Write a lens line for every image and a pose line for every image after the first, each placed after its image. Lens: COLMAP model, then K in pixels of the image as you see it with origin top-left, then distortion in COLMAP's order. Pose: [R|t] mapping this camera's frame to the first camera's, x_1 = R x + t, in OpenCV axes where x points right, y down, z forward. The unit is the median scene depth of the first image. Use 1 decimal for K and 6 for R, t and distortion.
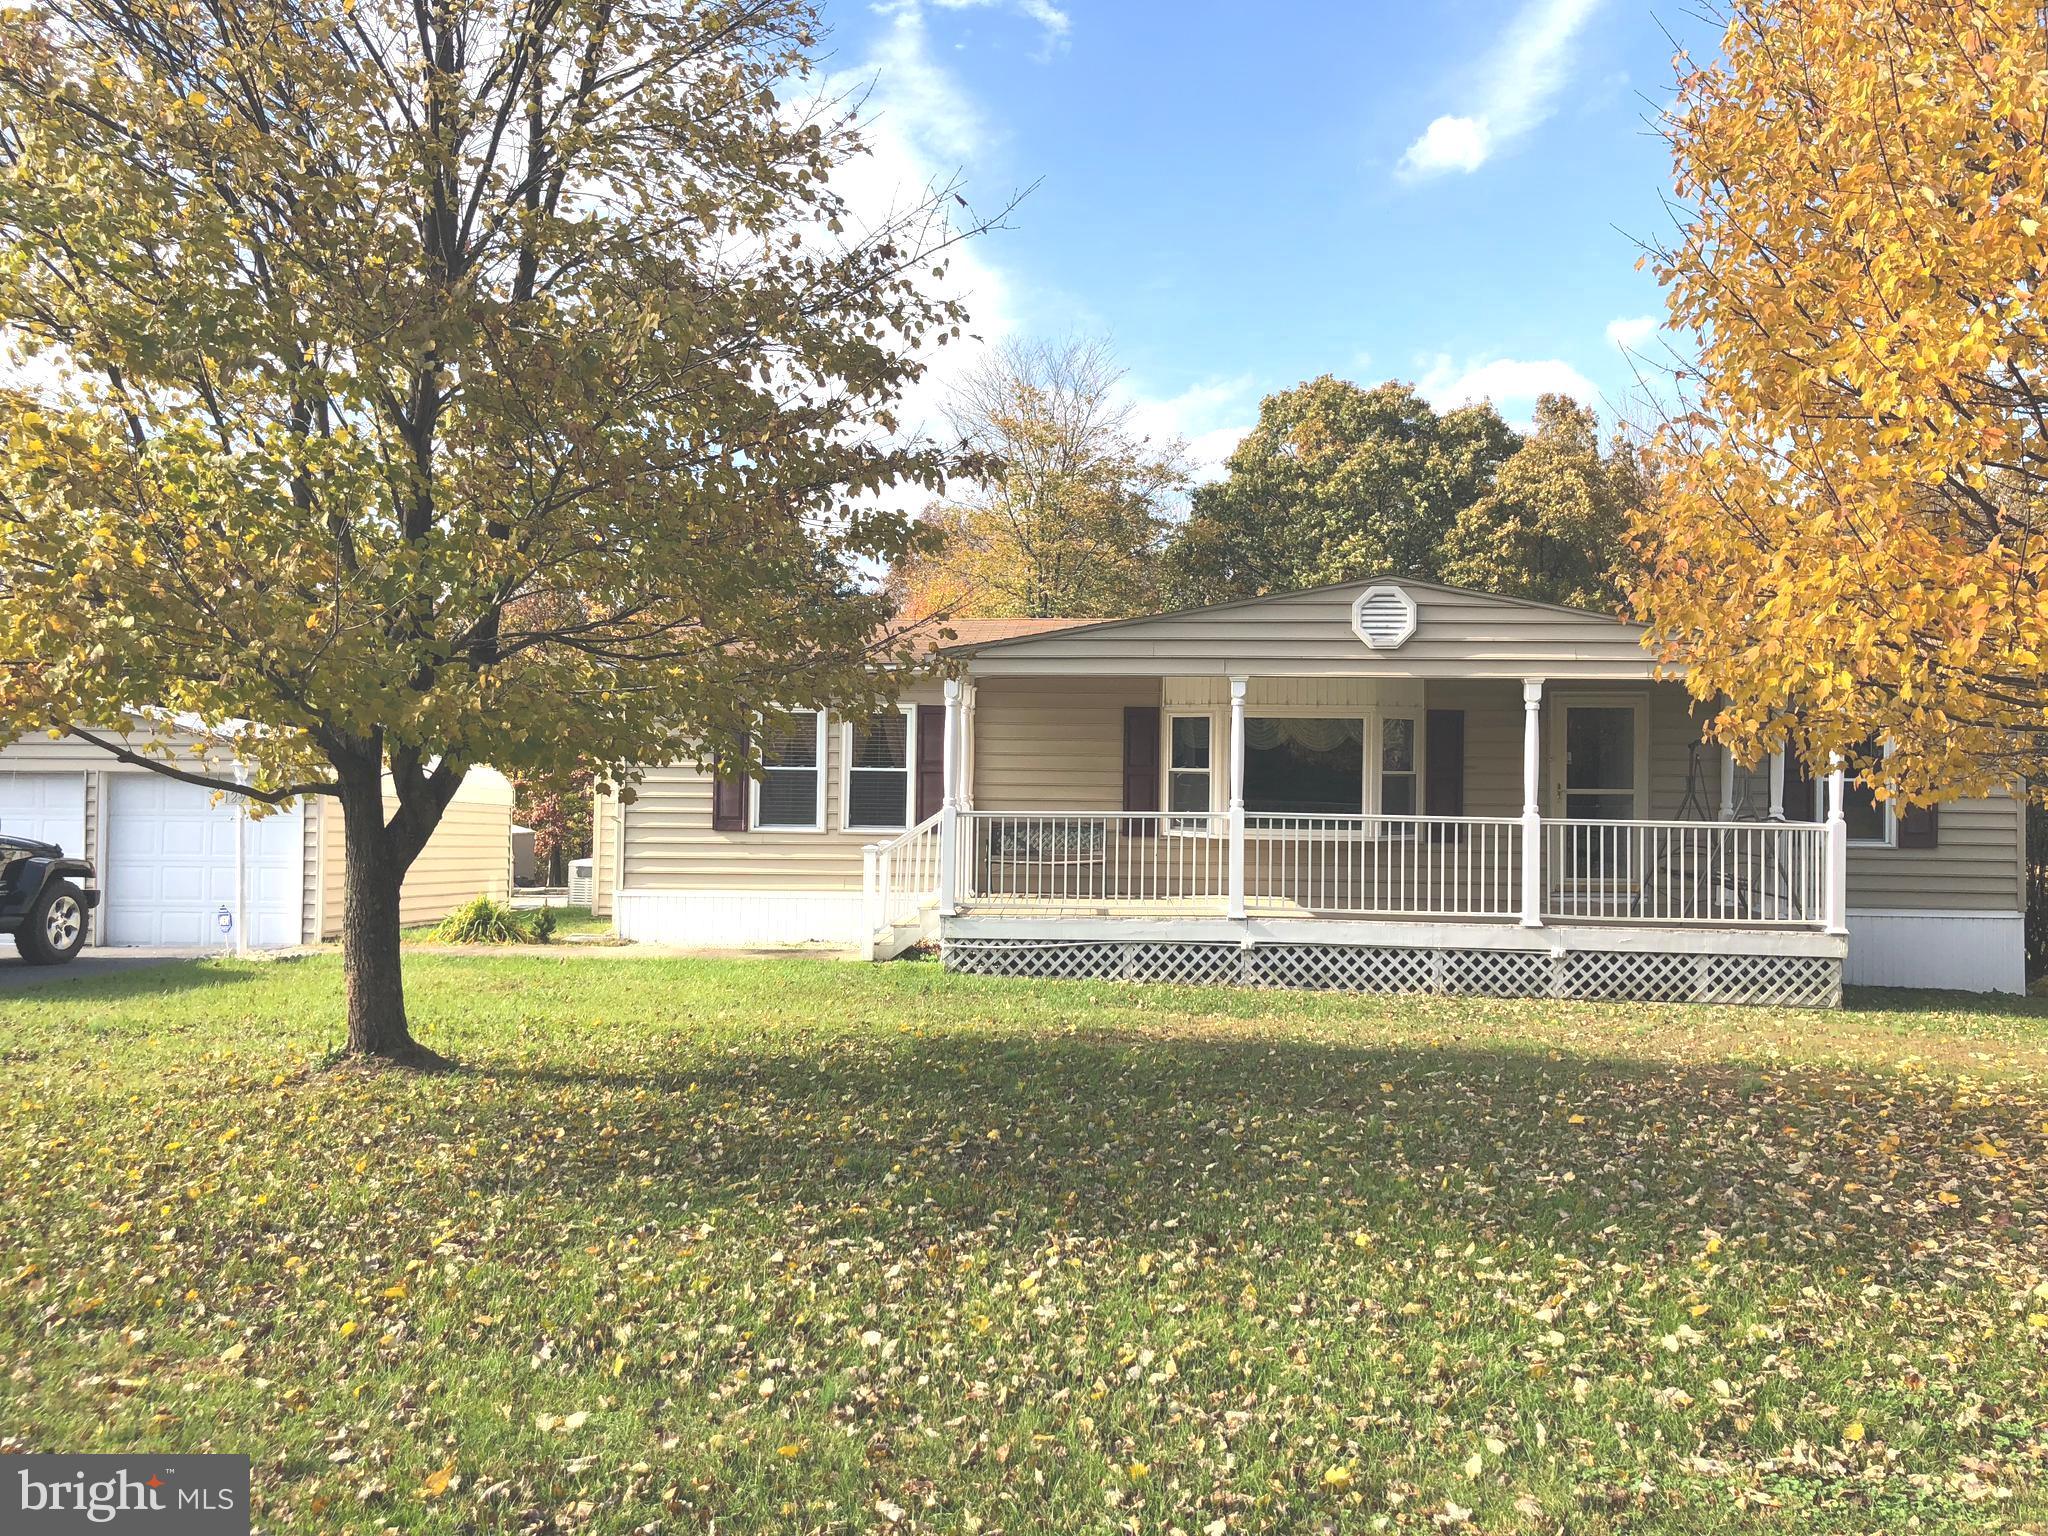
lens RADIAL K [[1632.9, 0, 1024.0], [0, 1632.9, 768.0], [0, 0, 1]] dist [0.006655, -0.052318]
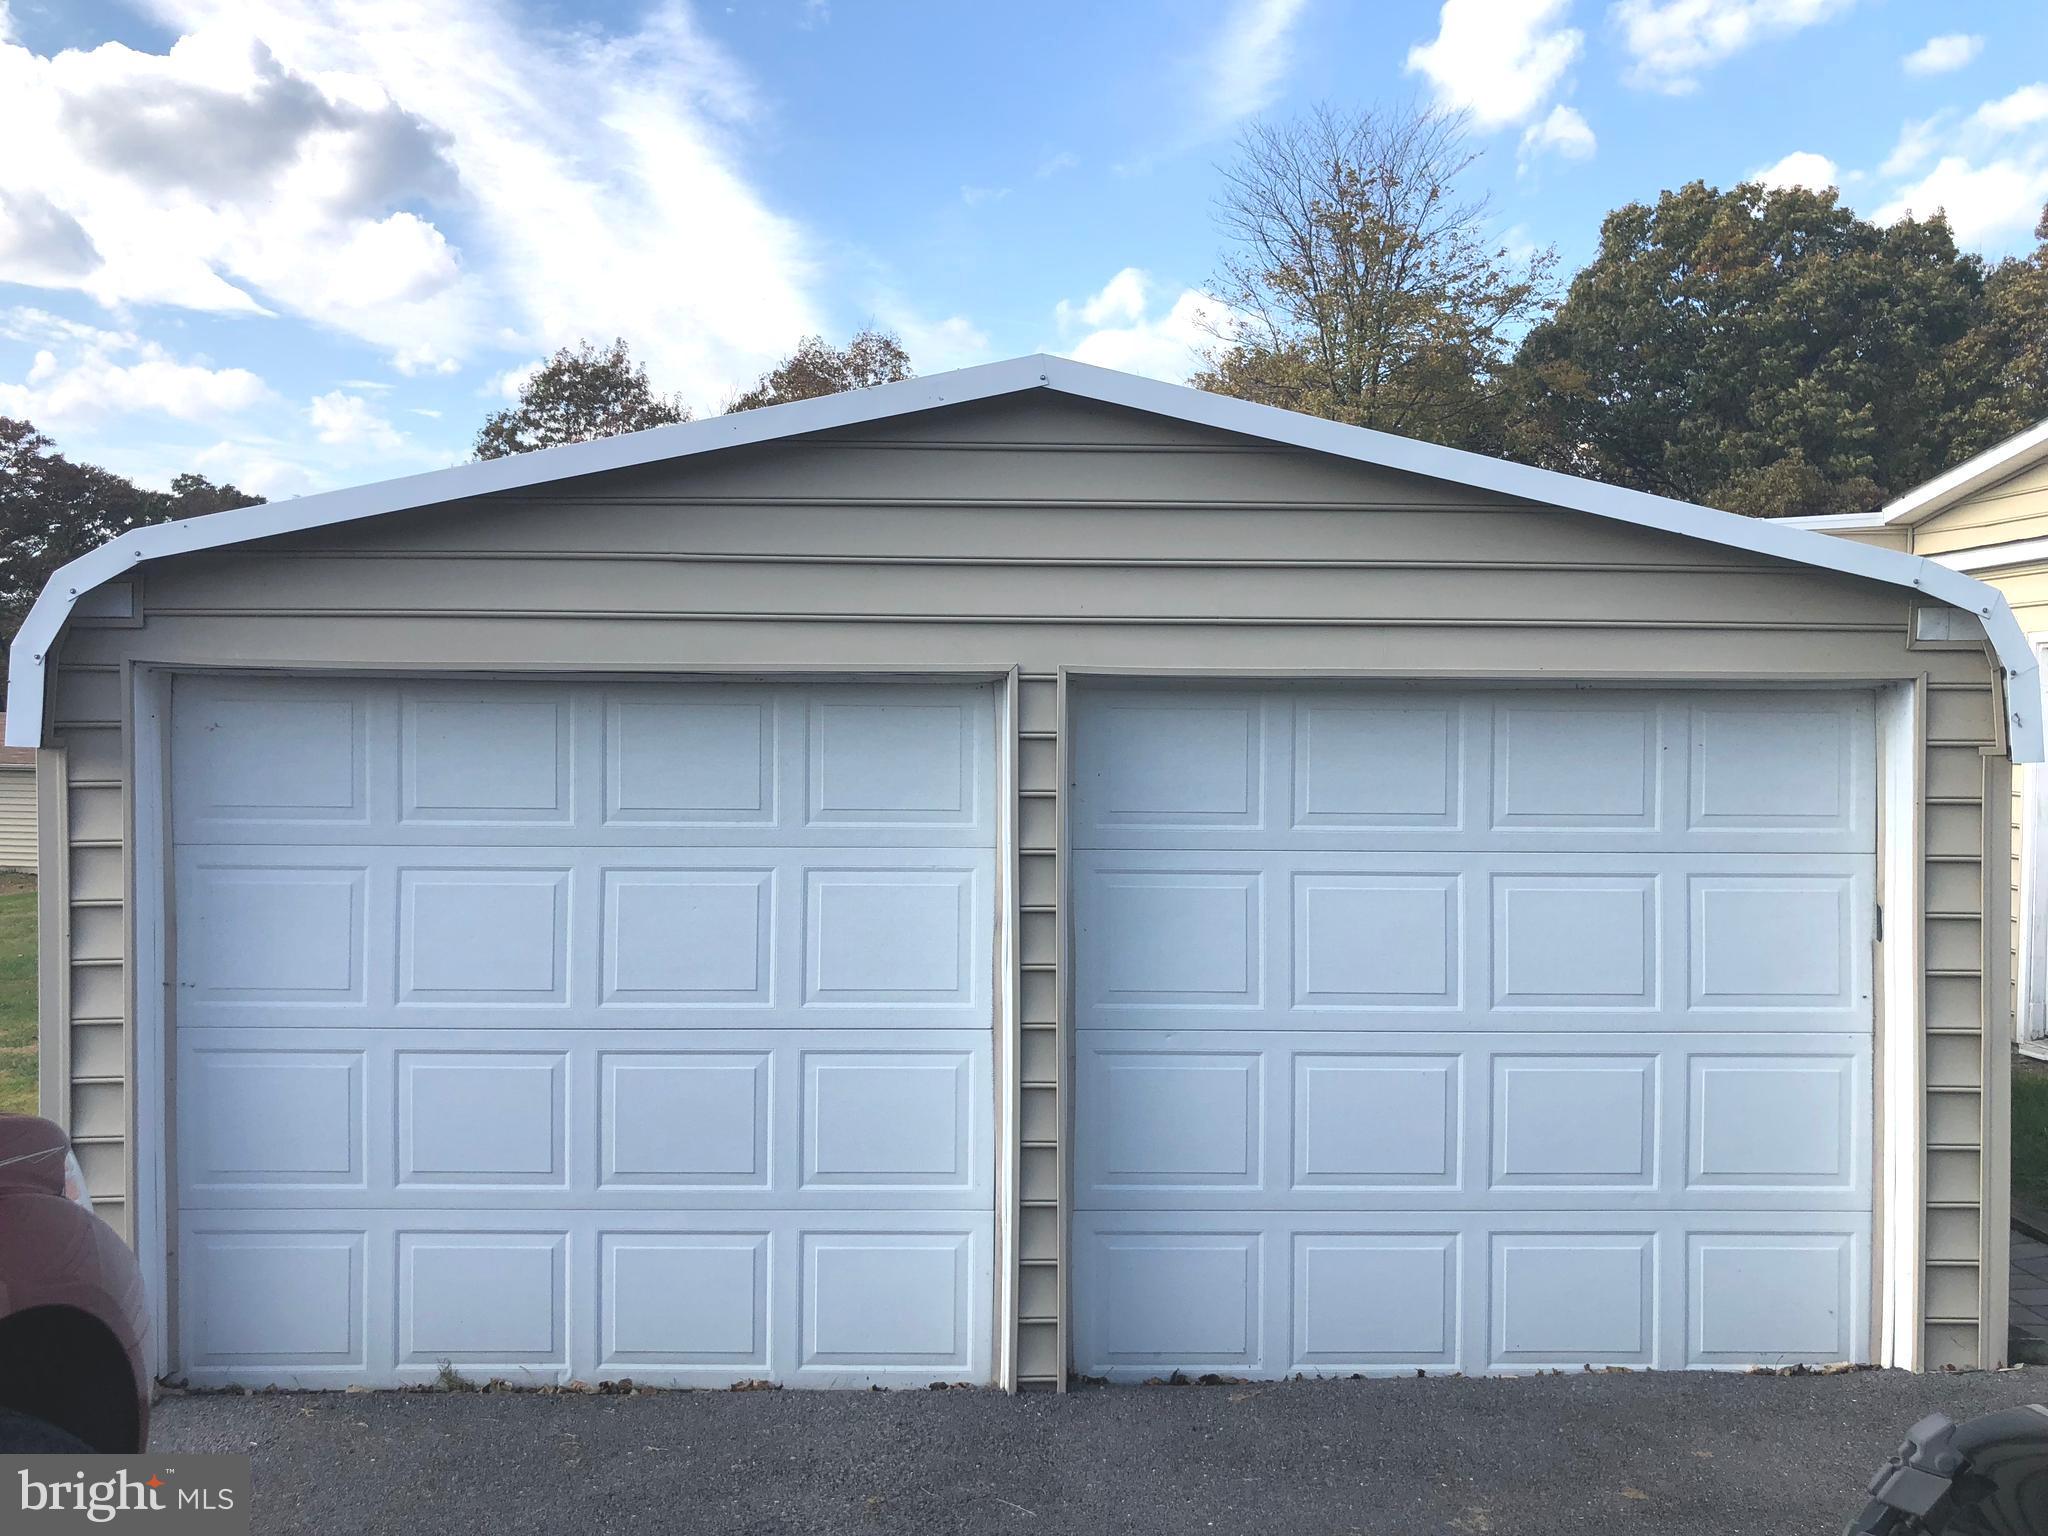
lens RADIAL K [[1632.9, 0, 1024.0], [0, 1632.9, 768.0], [0, 0, 1]] dist [0.006655, -0.052318]
pose [[0.995535, -0.006712, 0.094151, -0.649303], [0.002034, 0.998762, 0.049697, 0.003041], [-0.094368, -0.049283, 0.994317, 0.764017]]
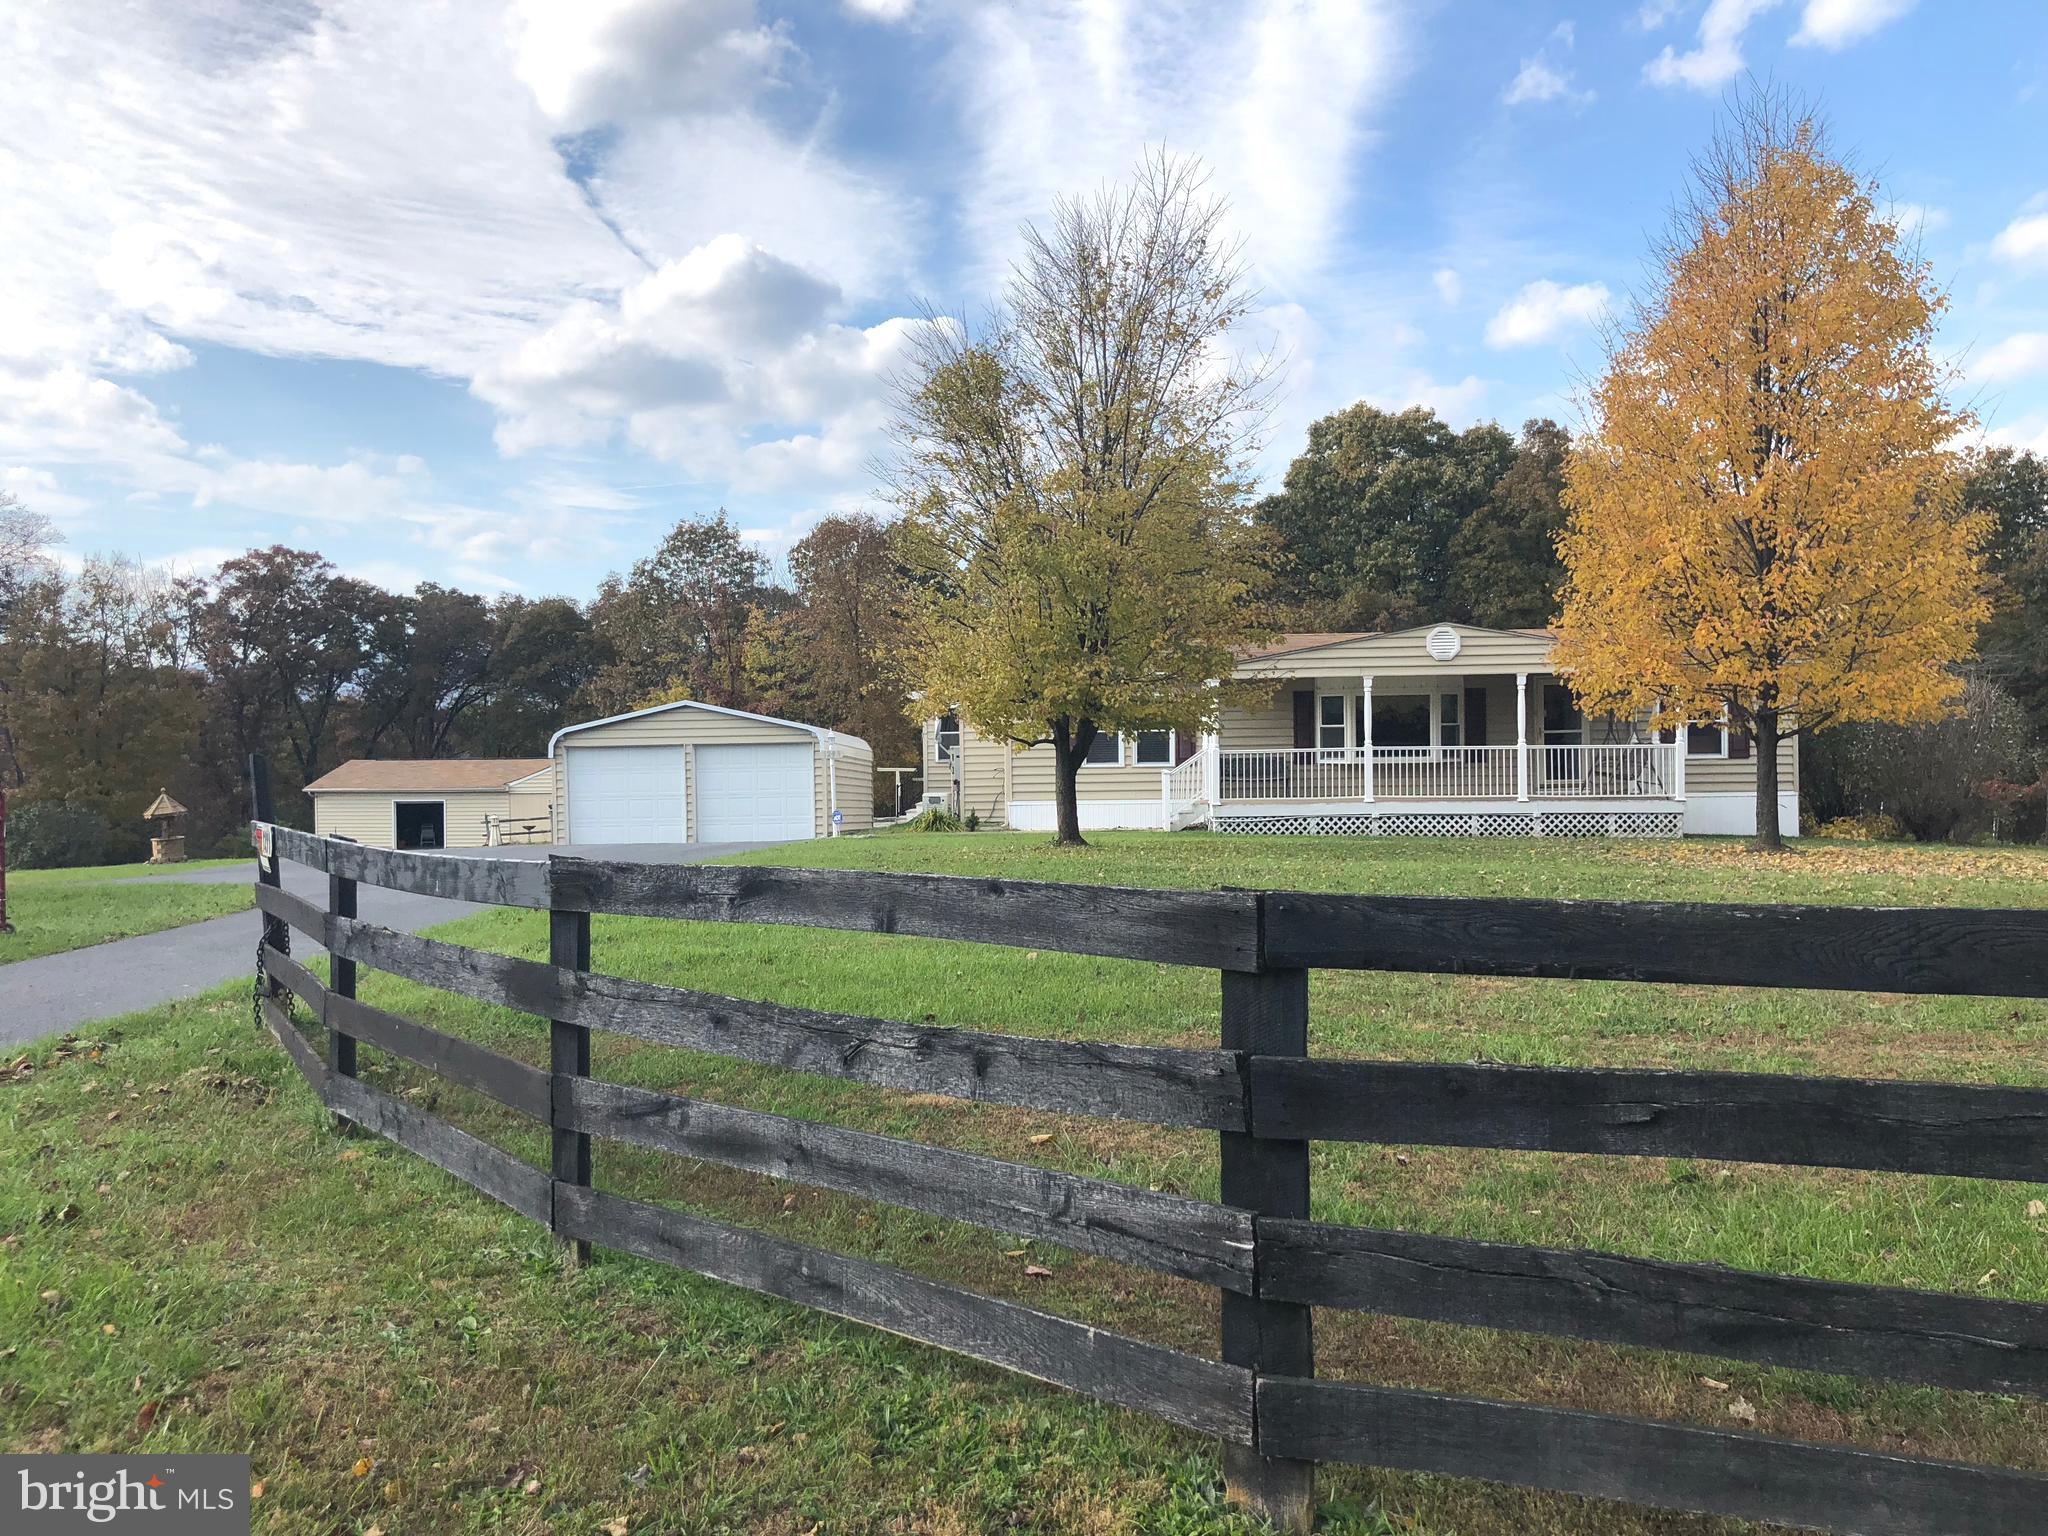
lens RADIAL K [[1632.9, 0, 1024.0], [0, 1632.9, 768.0], [0, 0, 1]] dist [0.006655, -0.052318]
pose [[0.999560, -0.029544, -0.002678, -0.241104], [0.029610, 0.999125, 0.029547, -0.015328], [0.001803, -0.029614, 0.999560, -0.821003]]
